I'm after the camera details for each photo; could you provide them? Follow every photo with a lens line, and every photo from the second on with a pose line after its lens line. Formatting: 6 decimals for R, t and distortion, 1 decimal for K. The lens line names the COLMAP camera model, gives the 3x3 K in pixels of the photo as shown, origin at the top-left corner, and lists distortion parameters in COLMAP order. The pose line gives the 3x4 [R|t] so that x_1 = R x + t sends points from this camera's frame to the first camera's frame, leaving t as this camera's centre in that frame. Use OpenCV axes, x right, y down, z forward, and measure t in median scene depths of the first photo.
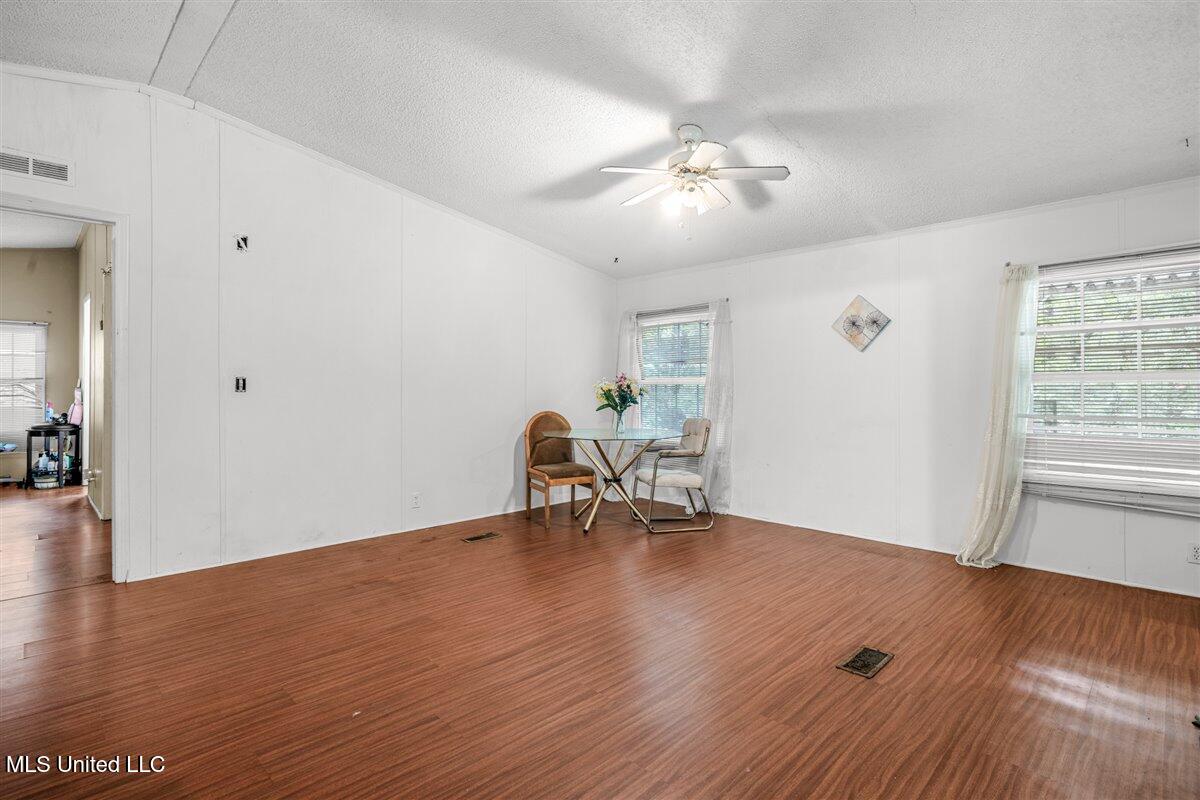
lens RADIAL K [[577.5, 0, 597.4], [0, 577.5, 383.5], [0, 0, 1]] dist [-0.001851, 0.000333]
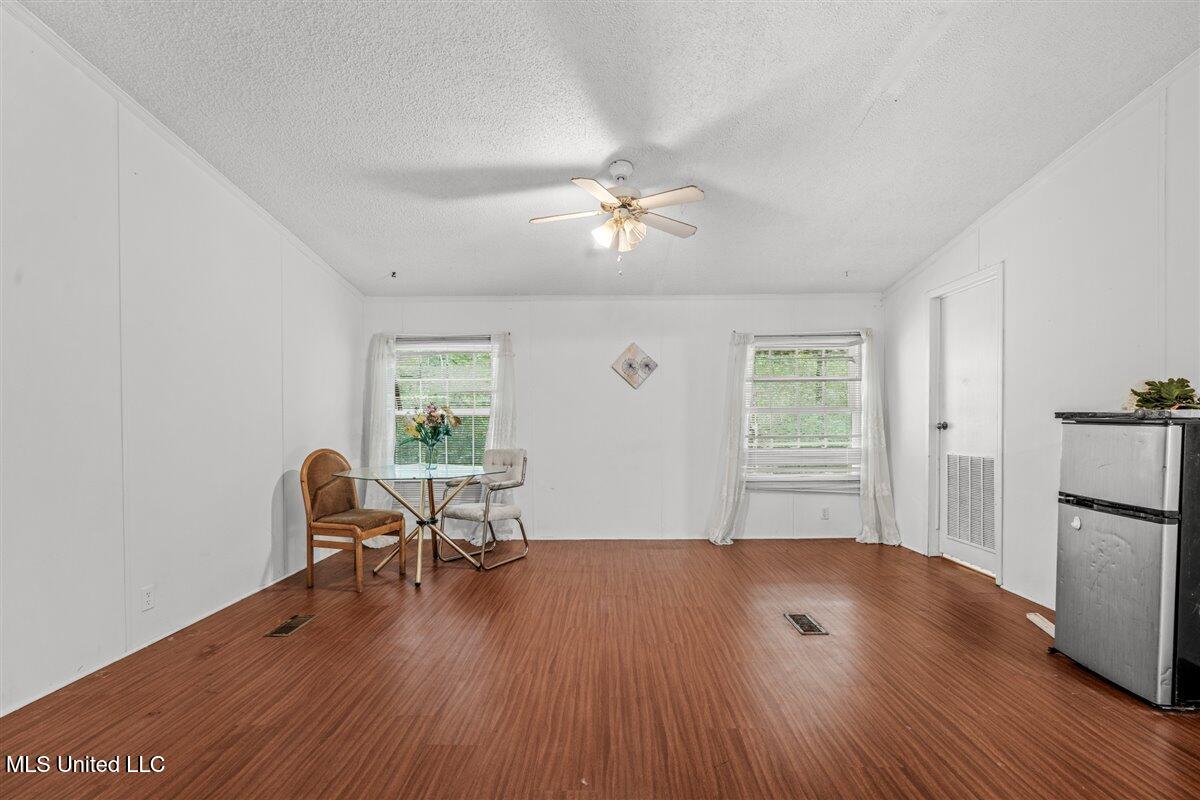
lens RADIAL K [[517.0, 0, 599.1], [0, 517.0, 426.4], [0, 0, 1]] dist [0.001782, -0.000191]
pose [[0.711875, -0.013389, 0.702179, -0.373832], [-0.001048, 0.999797, 0.020127, 0.002870], [-0.702305, -0.015063, 0.711716, 0.264880]]
